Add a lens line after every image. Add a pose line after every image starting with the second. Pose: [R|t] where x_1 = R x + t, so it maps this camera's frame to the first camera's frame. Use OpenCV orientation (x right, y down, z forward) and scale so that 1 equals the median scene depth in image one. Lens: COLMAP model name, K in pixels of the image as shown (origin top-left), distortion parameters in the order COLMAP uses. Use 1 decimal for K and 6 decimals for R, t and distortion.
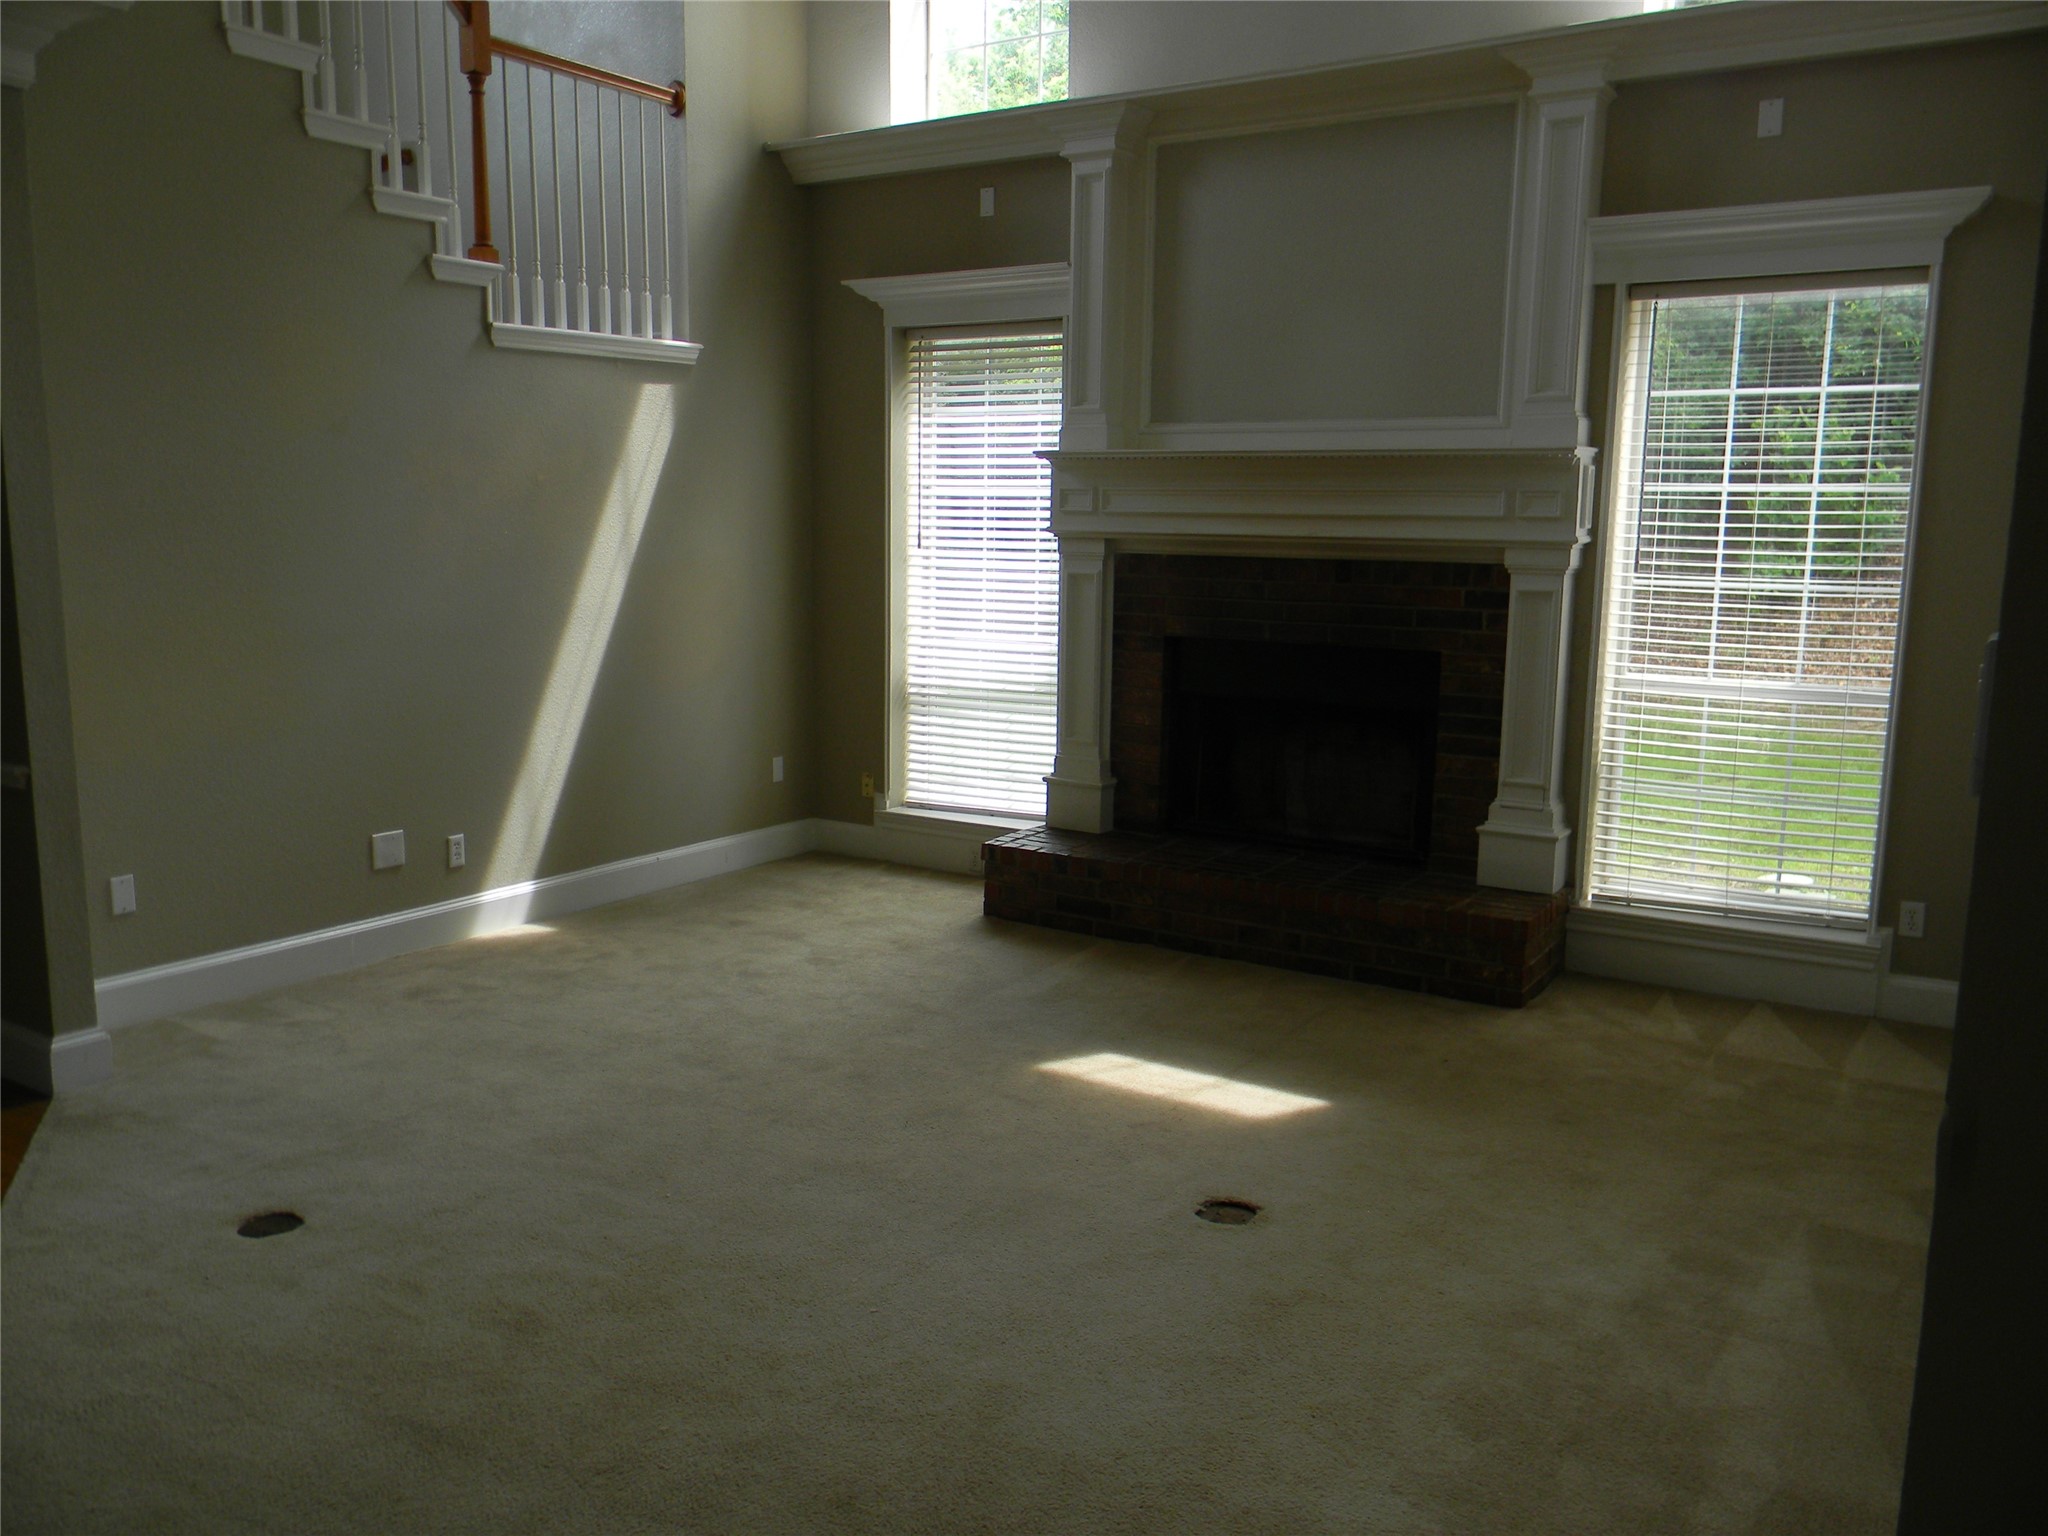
lens RADIAL K [[1645.4, 0, 1004.1], [0, 1645.4, 779.9], [0, 0, 1]] dist [0.010485, -0.017285]
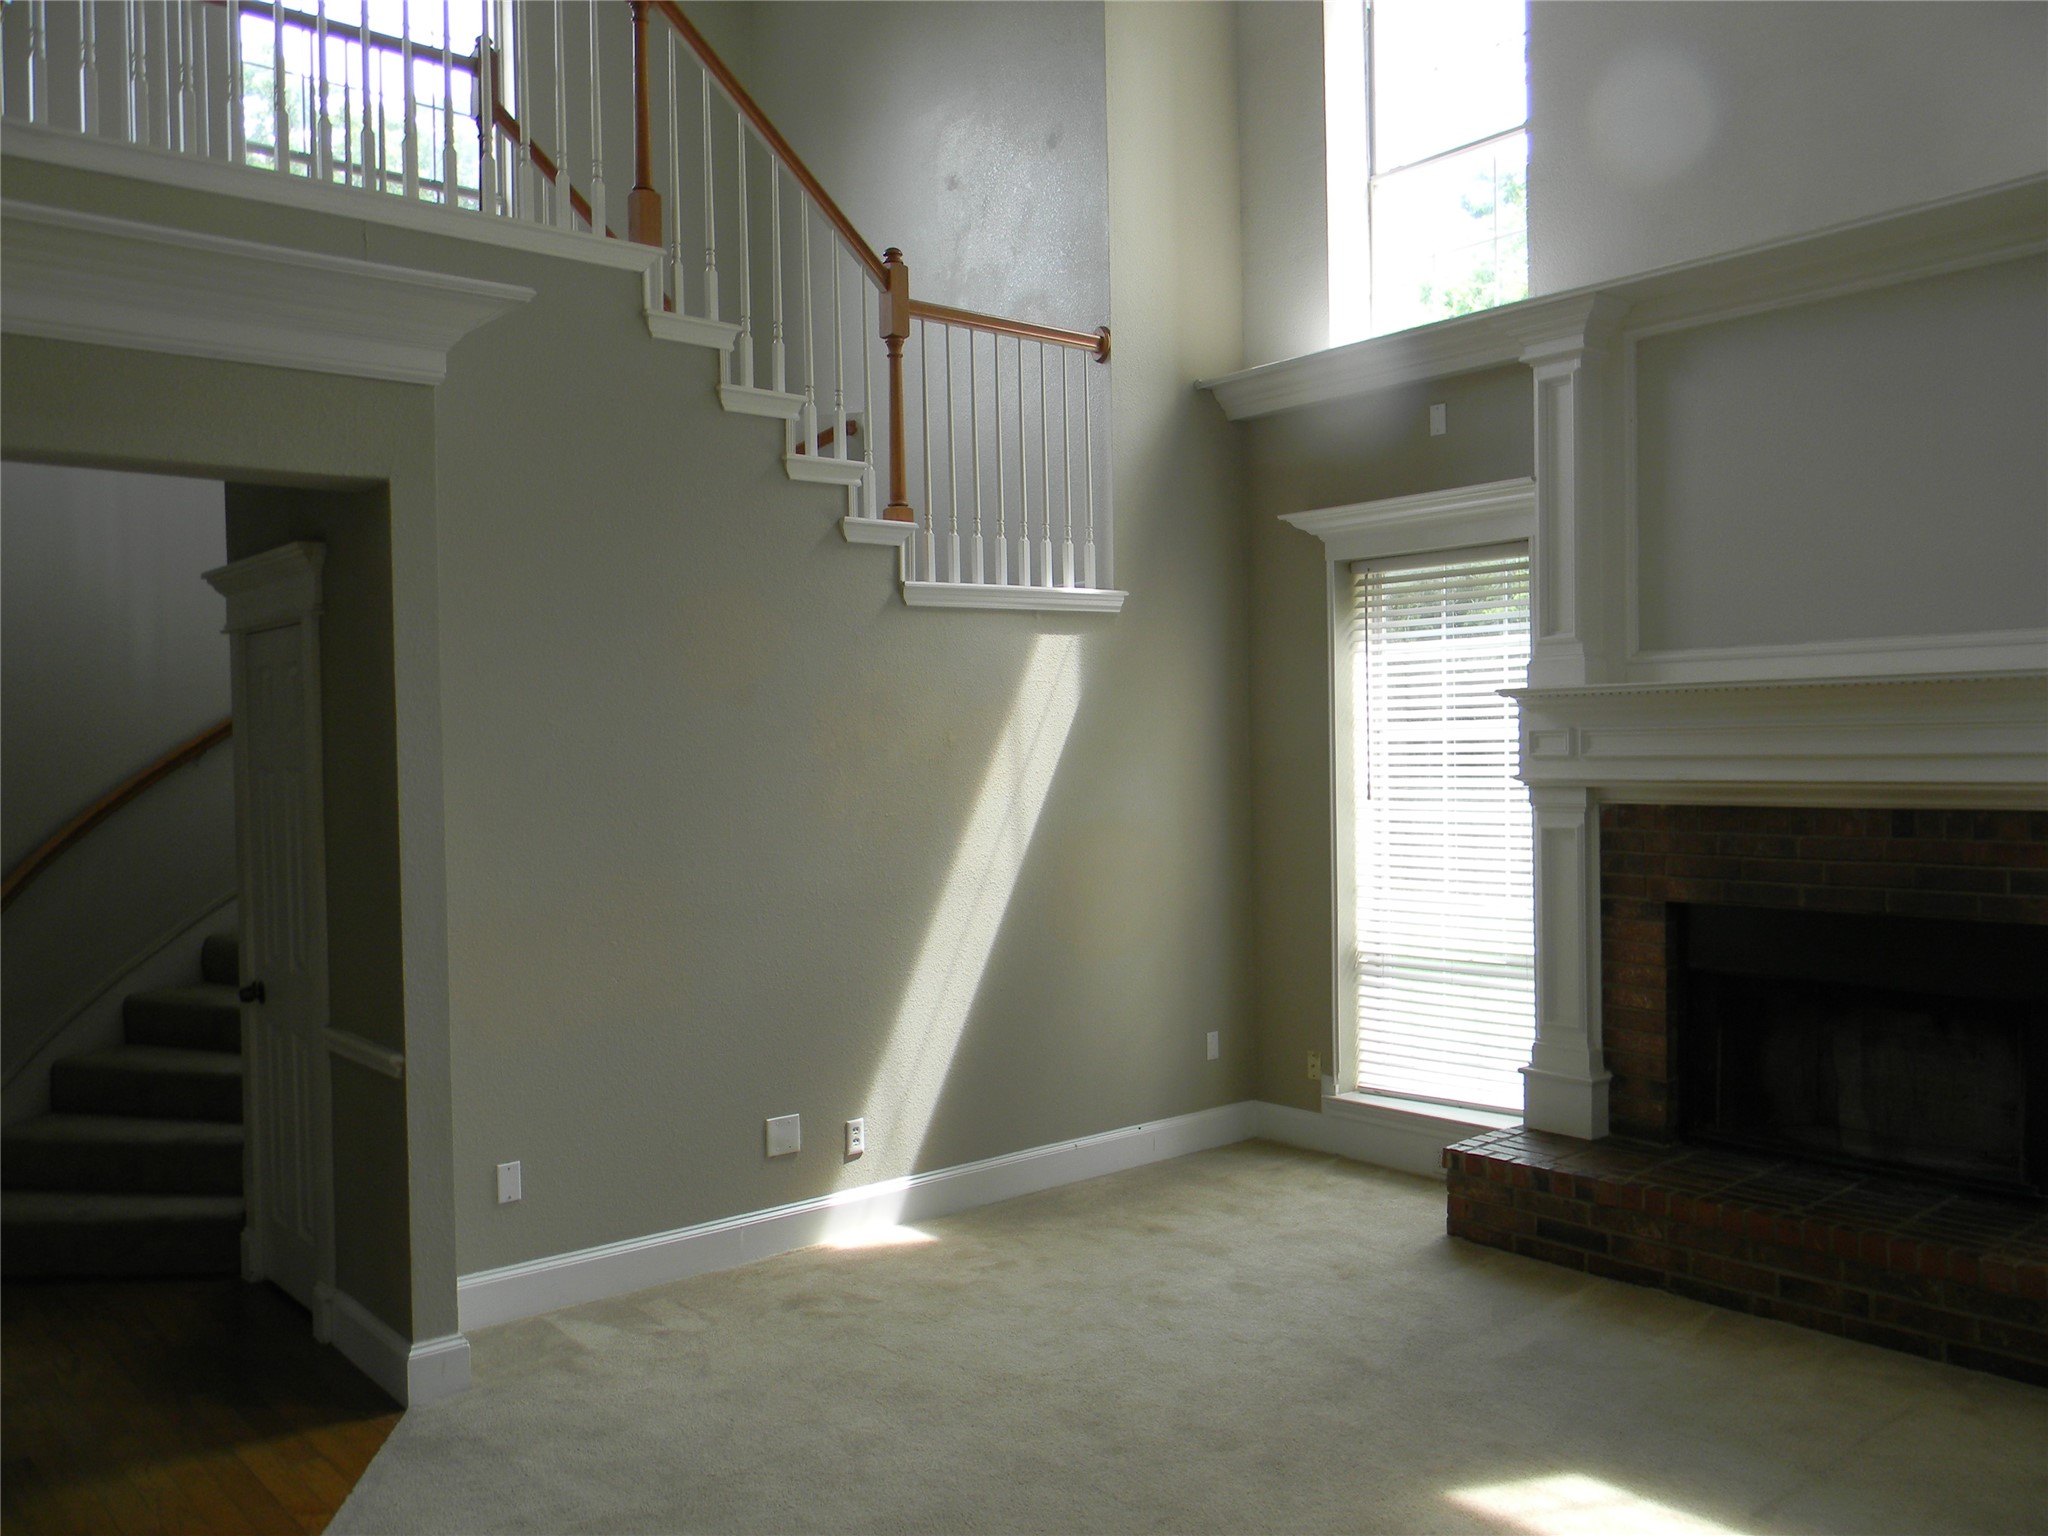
lens RADIAL K [[1645.4, 0, 1004.1], [0, 1645.4, 779.9], [0, 0, 1]] dist [0.010485, -0.017285]
pose [[0.956902, -0.022442, -0.289543, 0.020653], [-0.018637, 0.990209, -0.138341, -0.028291], [0.289813, 0.137774, 0.947115, 0.111920]]
